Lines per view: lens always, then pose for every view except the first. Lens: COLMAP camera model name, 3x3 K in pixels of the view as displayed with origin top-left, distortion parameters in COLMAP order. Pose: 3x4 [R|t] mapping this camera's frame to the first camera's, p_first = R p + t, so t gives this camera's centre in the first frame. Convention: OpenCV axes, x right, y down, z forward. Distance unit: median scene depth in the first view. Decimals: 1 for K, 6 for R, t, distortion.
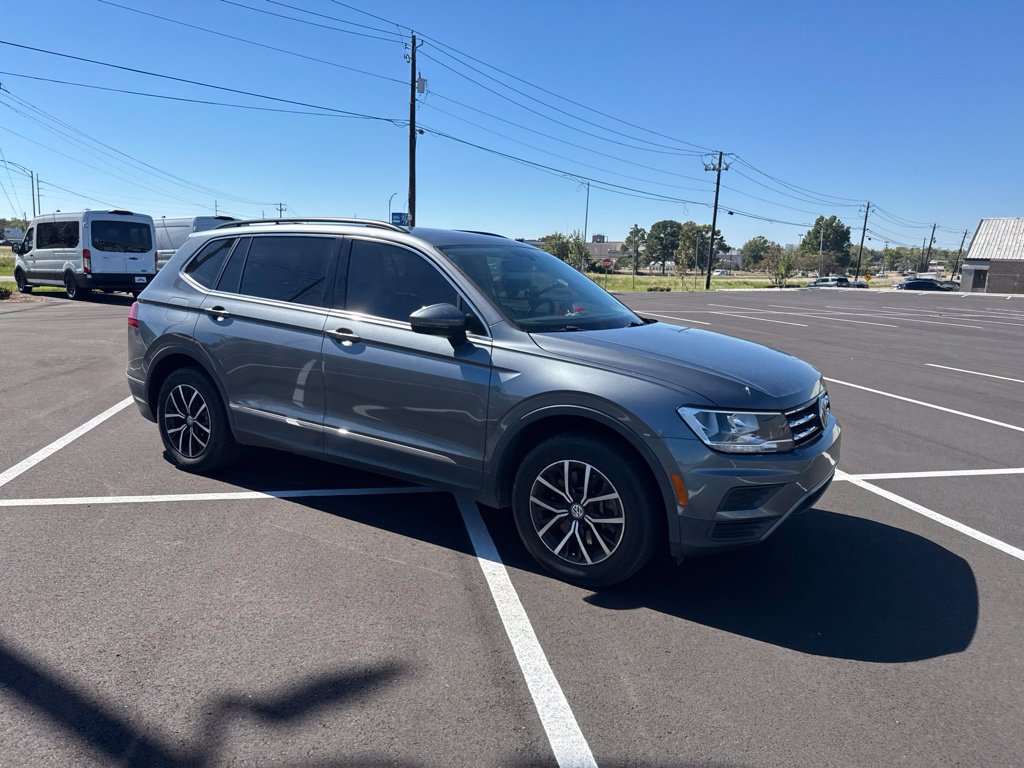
lens RADIAL K [[723.3, 0, 509.8], [0, 723.3, 380.1], [0, 0, 1]] dist [0.064287, -0.081823]
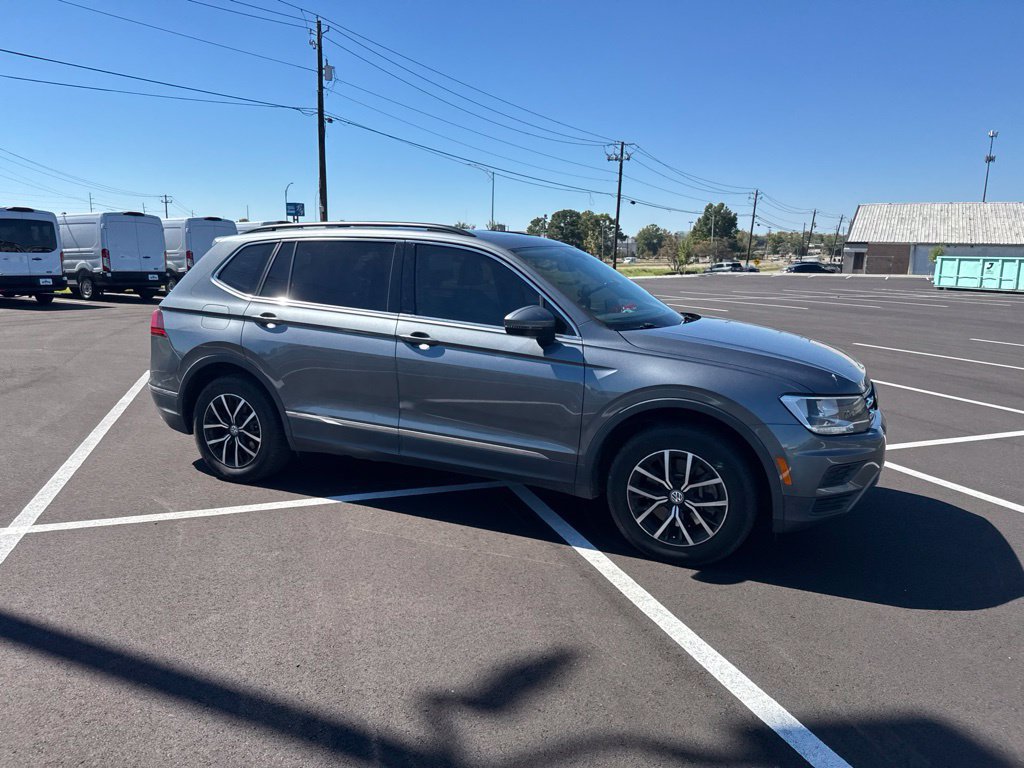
lens RADIAL K [[723.3, 0, 510.4], [0, 723.3, 385.5], [0, 0, 1]] dist [0.064287, -0.081823]
pose [[0.990356, -0.042575, 0.131842, -0.206974], [0.039822, 0.998932, 0.023445, -0.013541], [-0.132700, -0.017969, 0.990993, -0.021032]]
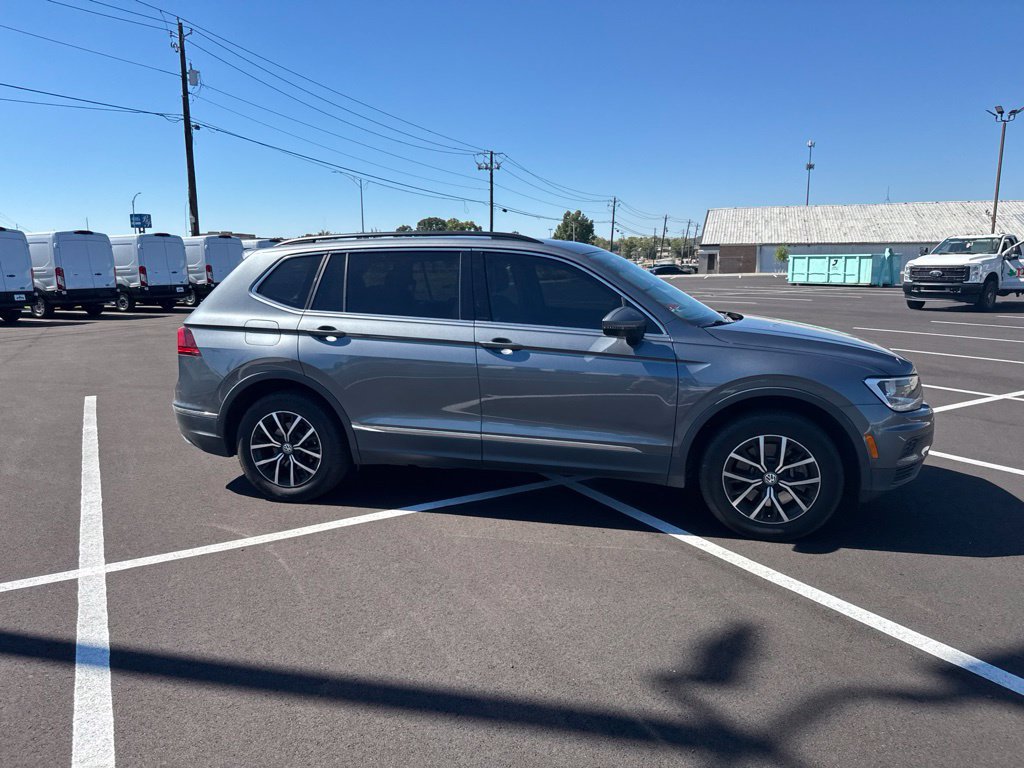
lens RADIAL K [[723.3, 0, 505.5], [0, 723.3, 382.0], [0, 0, 1]] dist [0.064287, -0.081823]
pose [[0.948687, -0.092674, 0.302333, -0.470160], [0.090797, 0.995663, 0.020288, -0.025521], [-0.302901, 0.008204, 0.952987, 0.010779]]
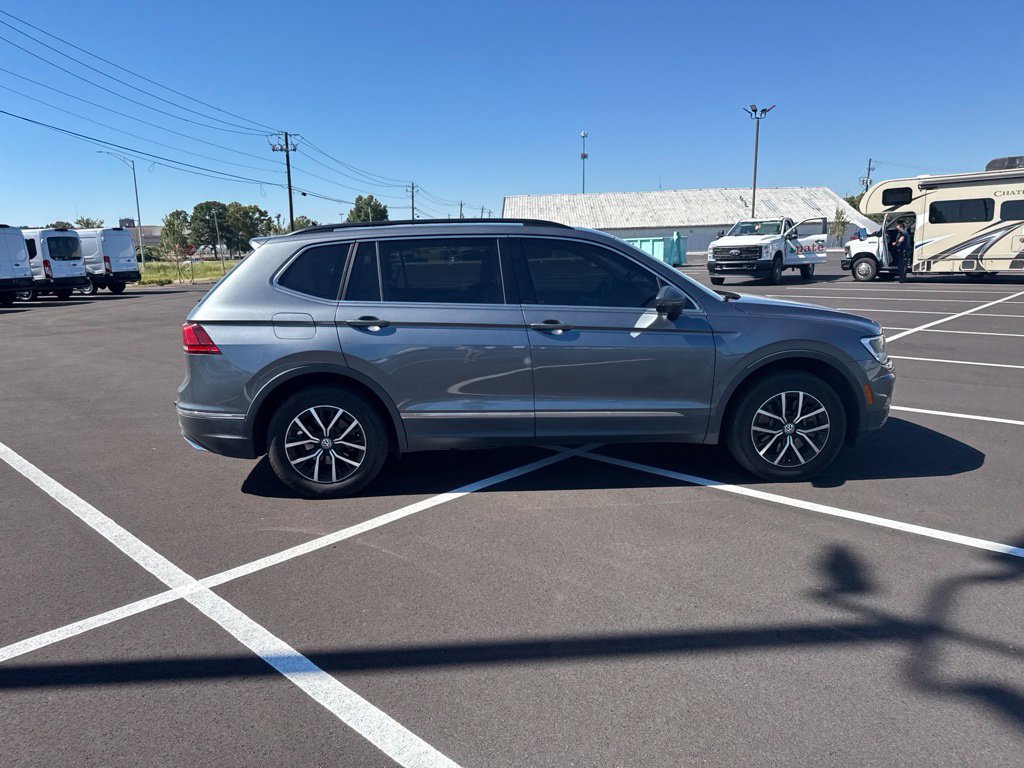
lens RADIAL K [[723.3, 0, 506.9], [0, 723.3, 380.9], [0, 0, 1]] dist [0.064287, -0.081823]
pose [[0.819490, -0.159284, 0.550513, -0.783356], [0.144052, 0.987009, 0.071143, -0.058639], [-0.554694, 0.021002, 0.831790, 0.111826]]
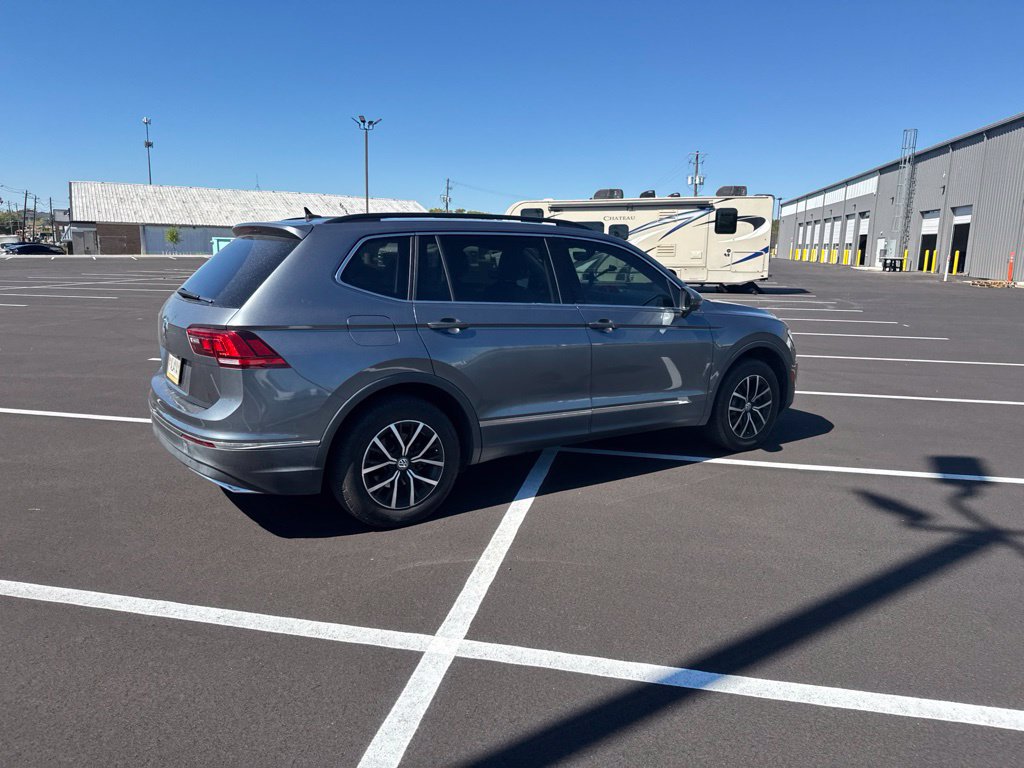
lens RADIAL K [[723.3, 0, 514.3], [0, 723.3, 385.4], [0, 0, 1]] dist [0.064287, -0.081823]
pose [[0.391496, -0.199217, 0.898356, -1.150711], [0.145139, 0.977431, 0.153502, -0.141892], [-0.908661, 0.070291, 0.411574, 0.580281]]
